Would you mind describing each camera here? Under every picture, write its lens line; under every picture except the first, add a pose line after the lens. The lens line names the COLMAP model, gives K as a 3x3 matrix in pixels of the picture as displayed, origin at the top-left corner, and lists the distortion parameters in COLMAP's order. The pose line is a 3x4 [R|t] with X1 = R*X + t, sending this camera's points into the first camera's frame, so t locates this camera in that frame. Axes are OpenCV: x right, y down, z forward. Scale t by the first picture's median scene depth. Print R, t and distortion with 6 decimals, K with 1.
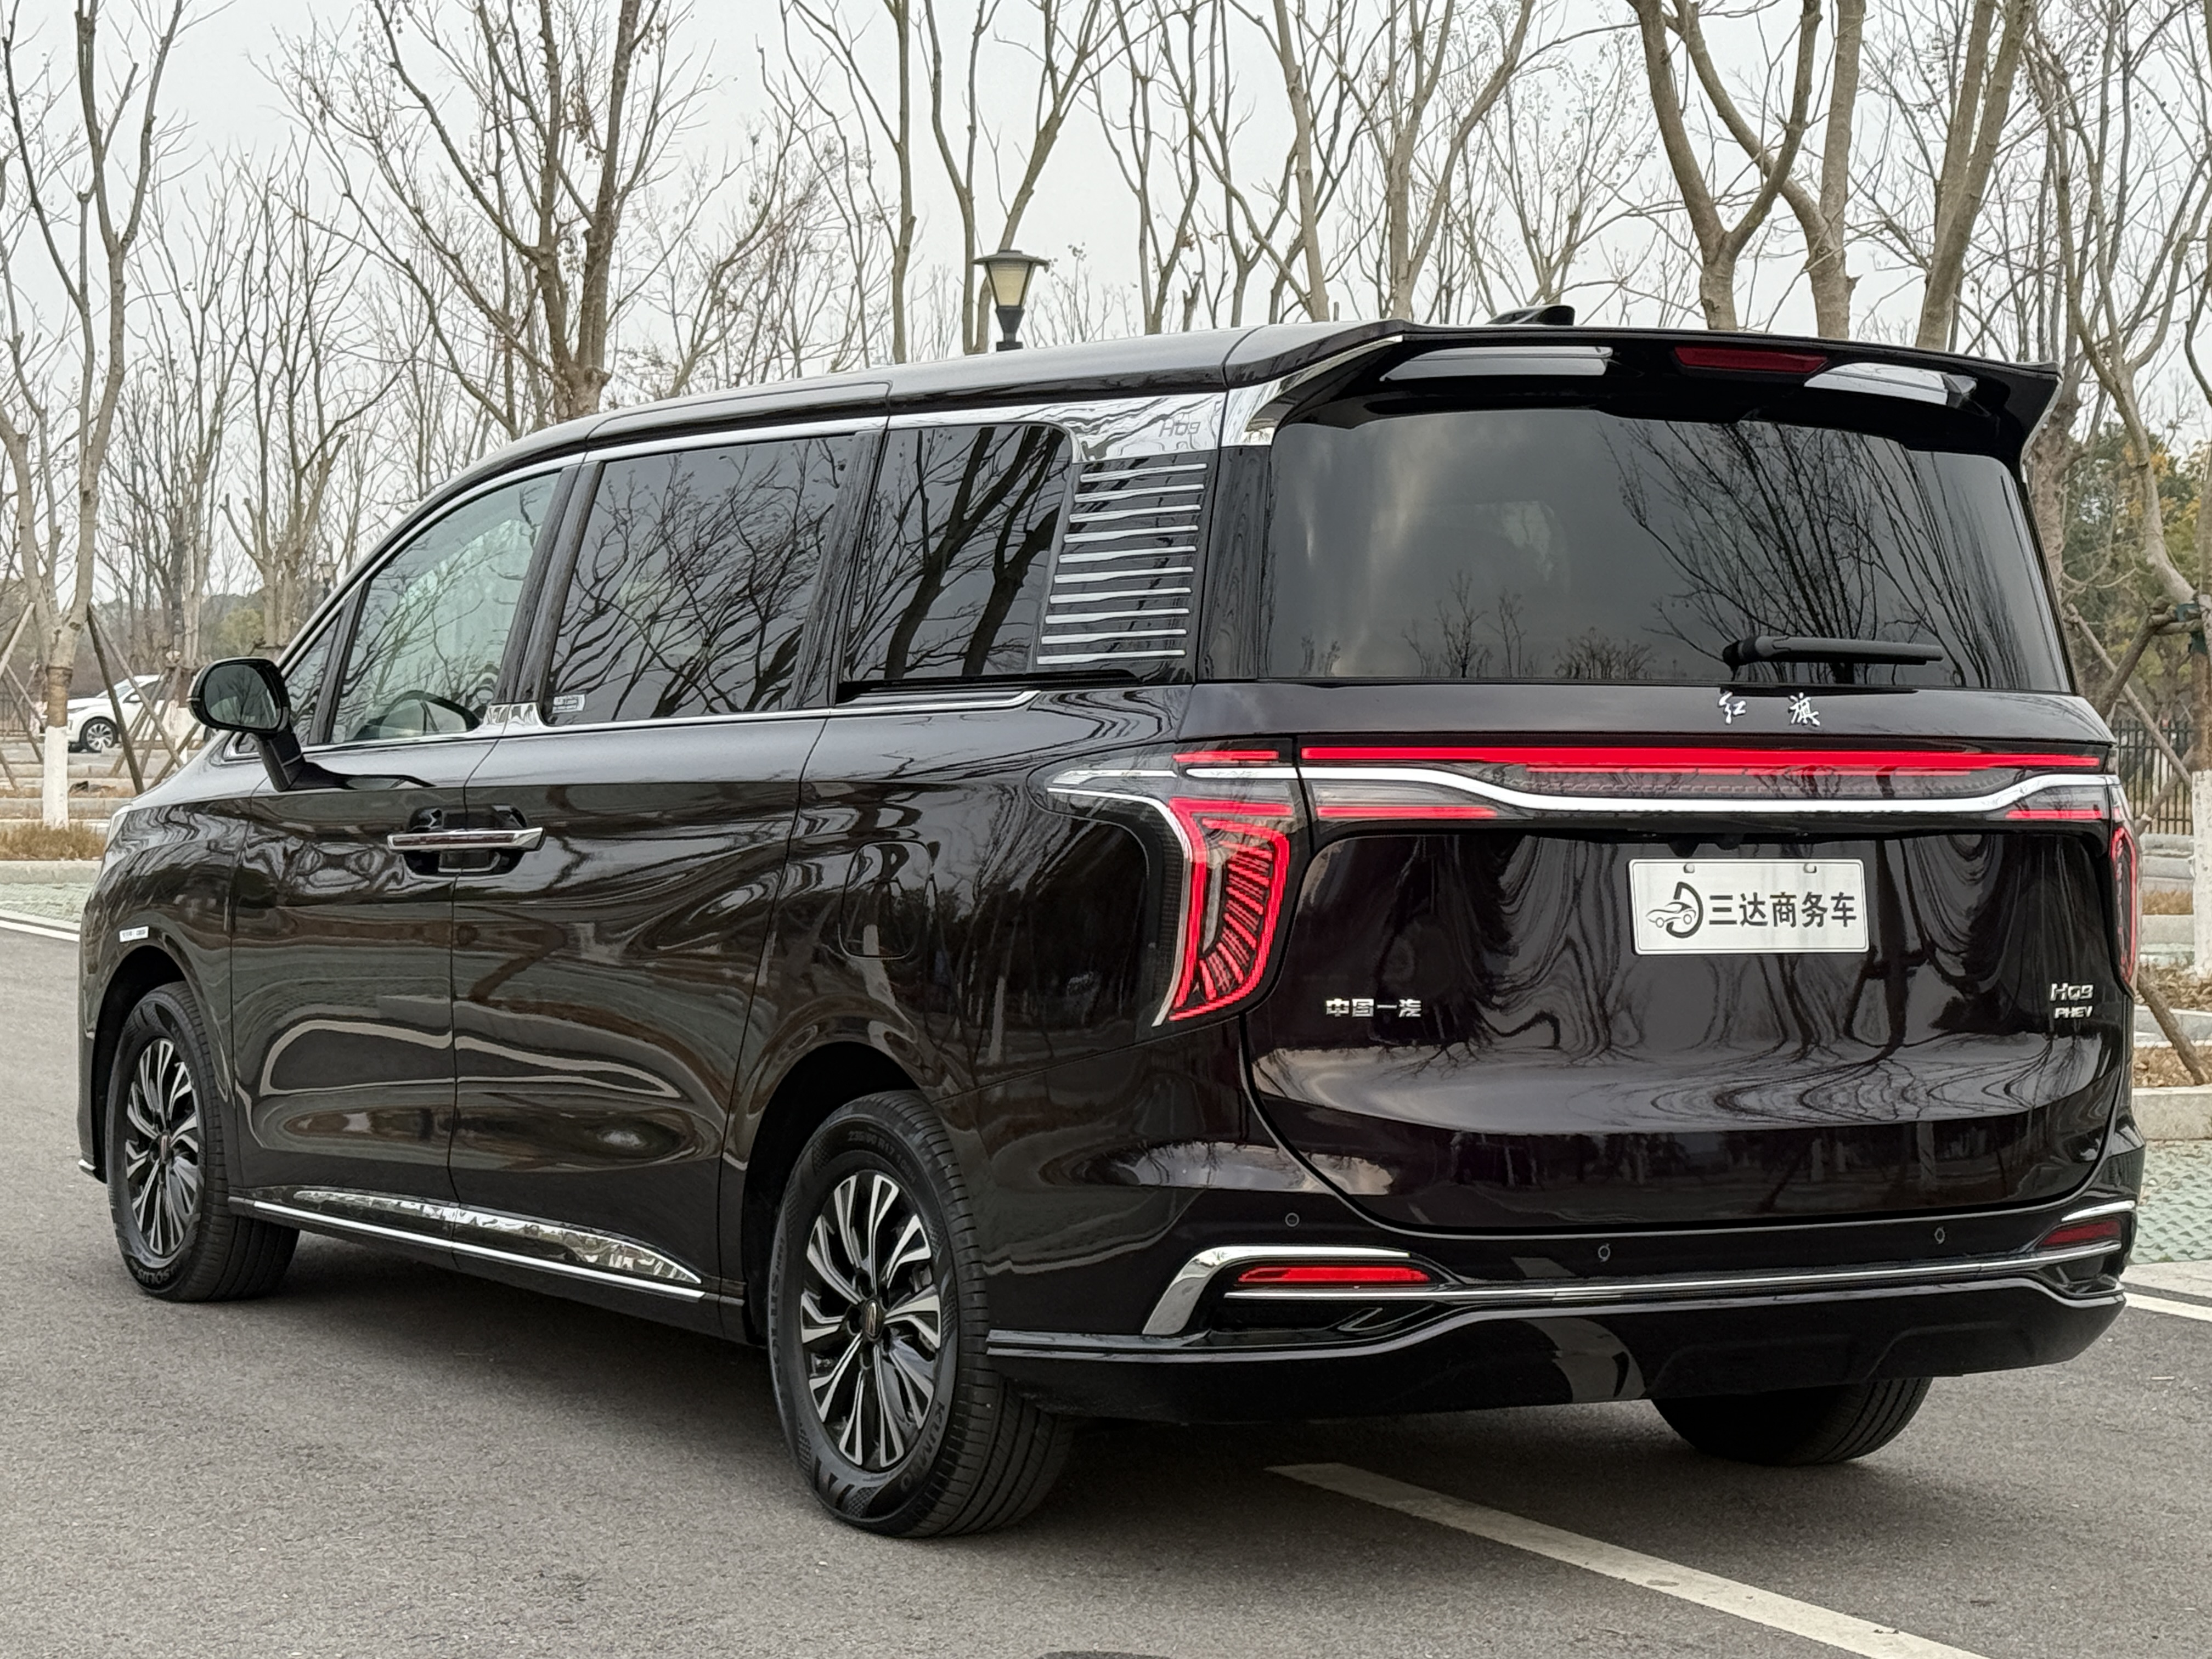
lens RADIAL K [[4675.7, 0, 1102.6], [0, 4675.7, 824.6], [0, 0, 1]] dist [0.110777, 0.000000]
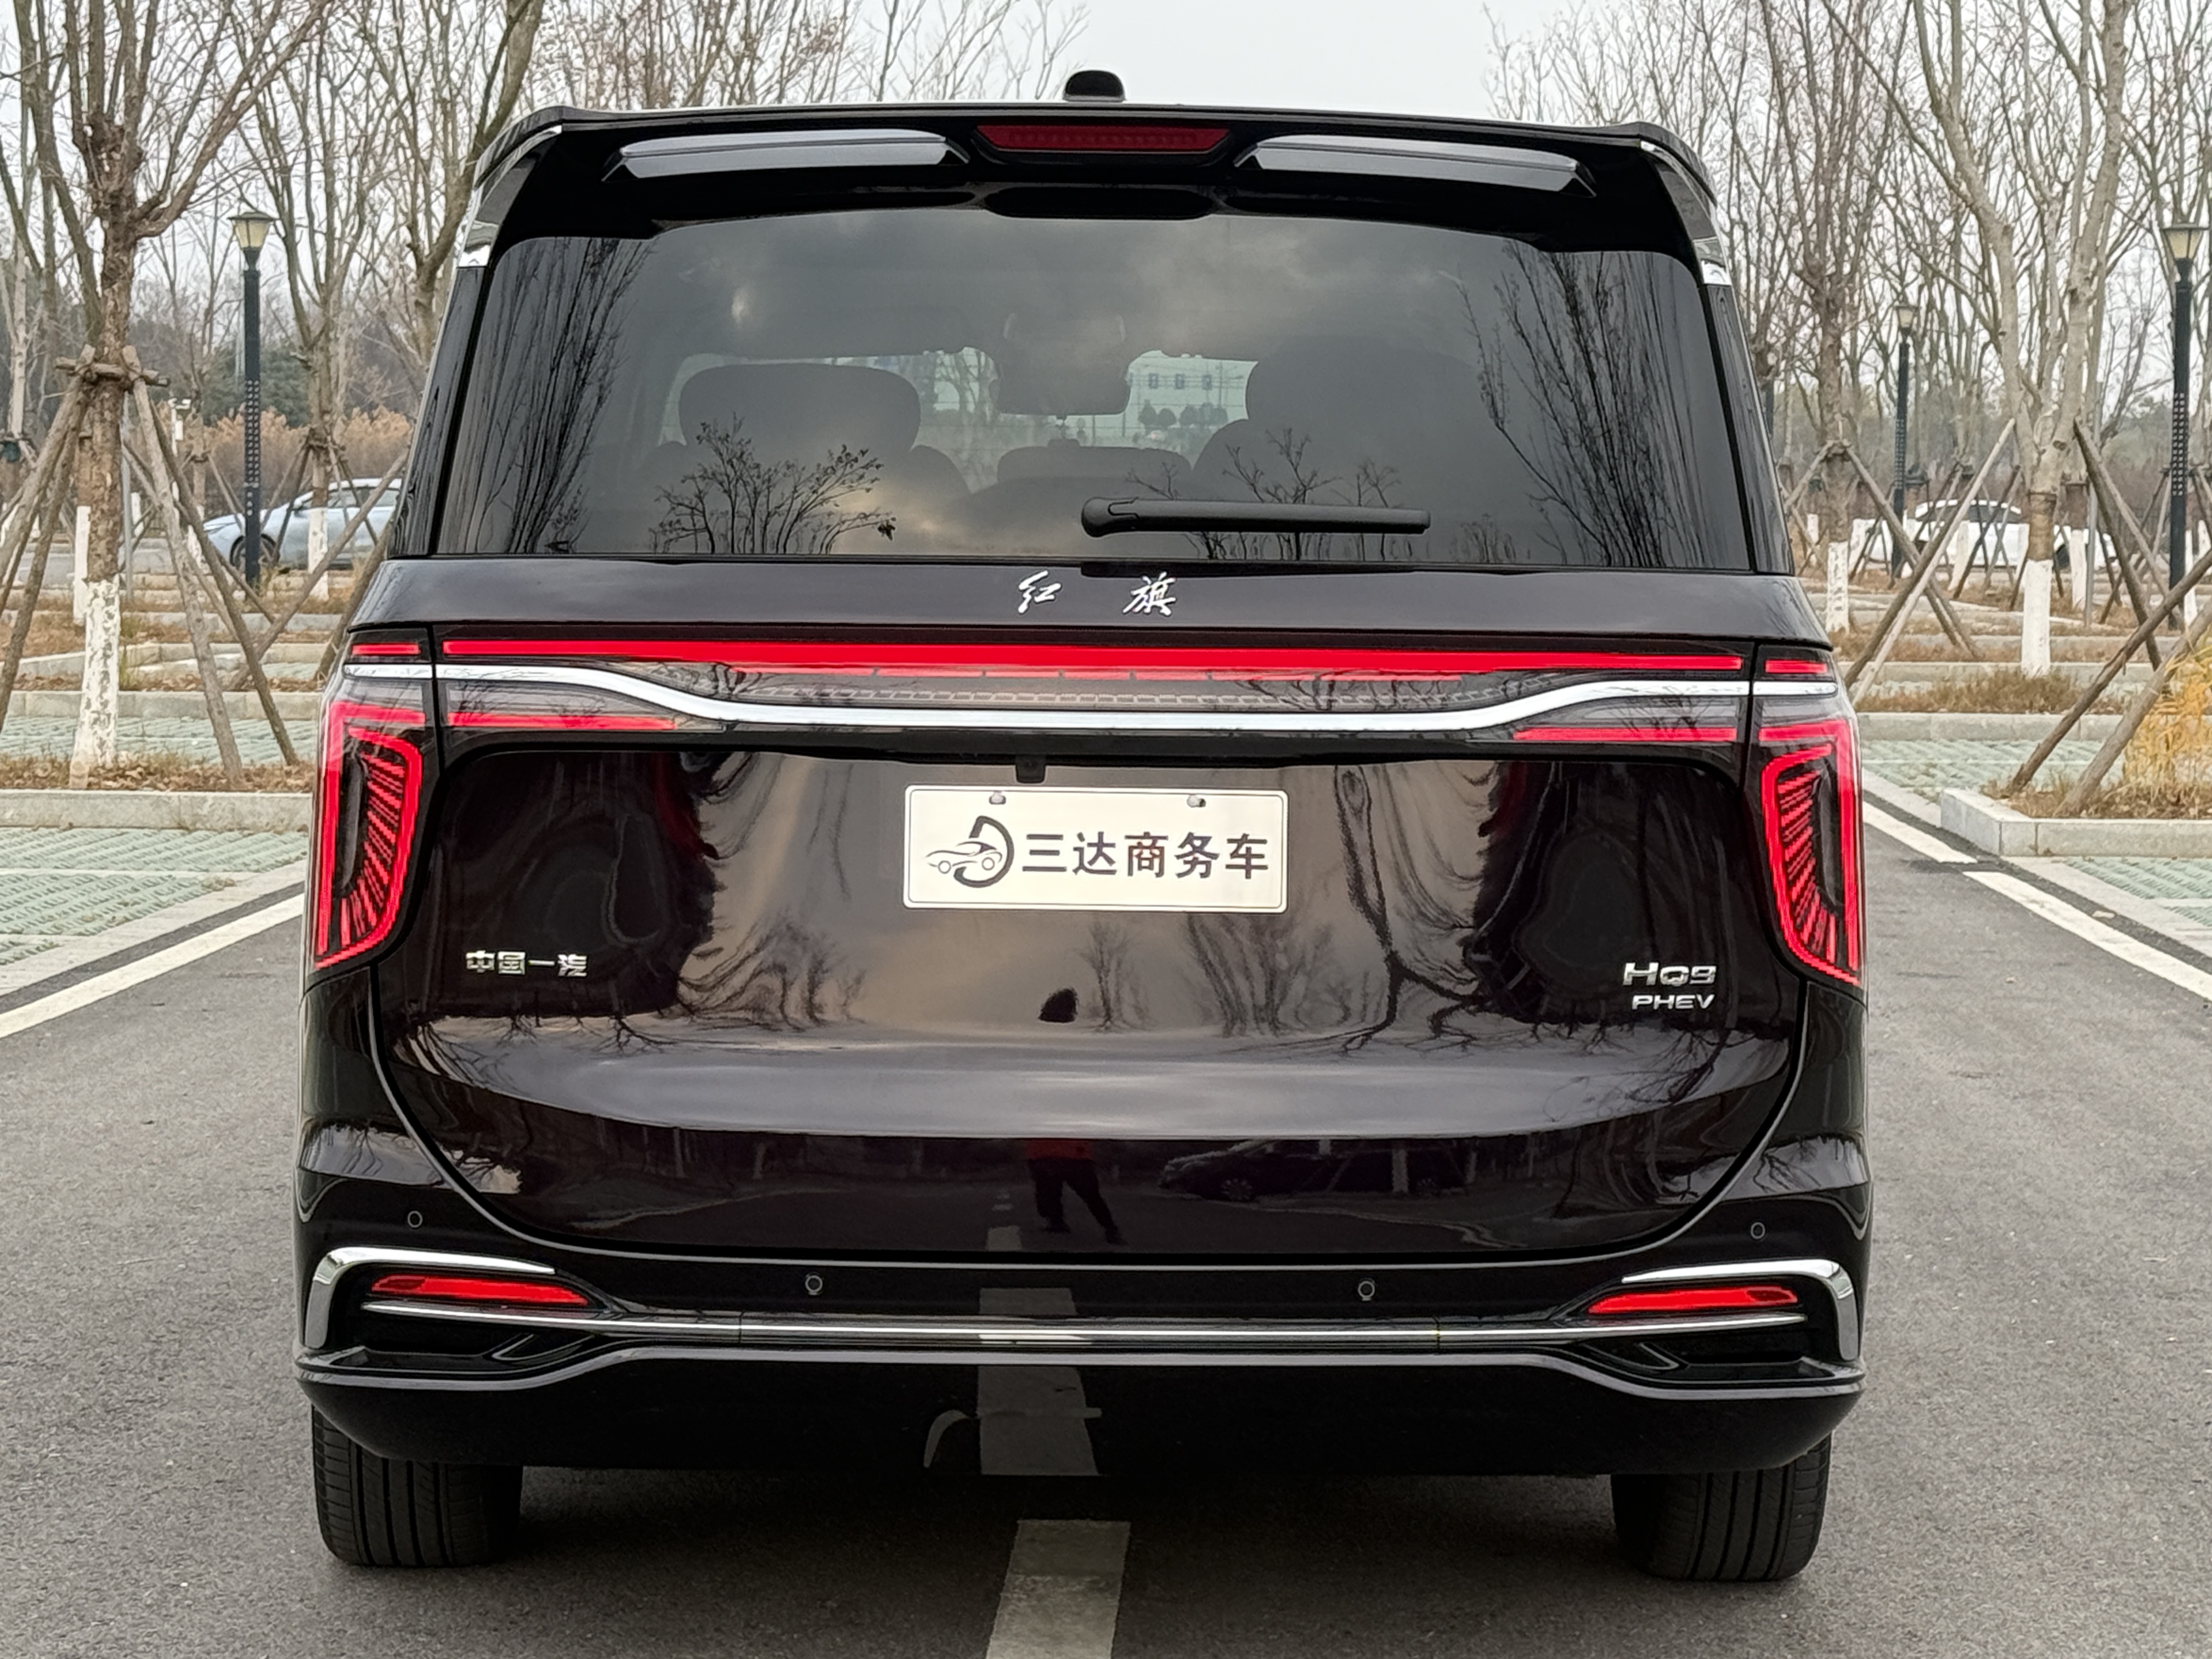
lens RADIAL K [[5318.5, 0, 1113.4], [0, 5318.5, 840.2], [0, 0, 1]] dist [0.123020, 0.000000]
pose [[0.870457, 0.027496, -0.491476, 0.572324], [-0.010892, 0.999270, 0.036613, -0.016132], [0.492124, -0.026517, 0.870121, 0.239945]]
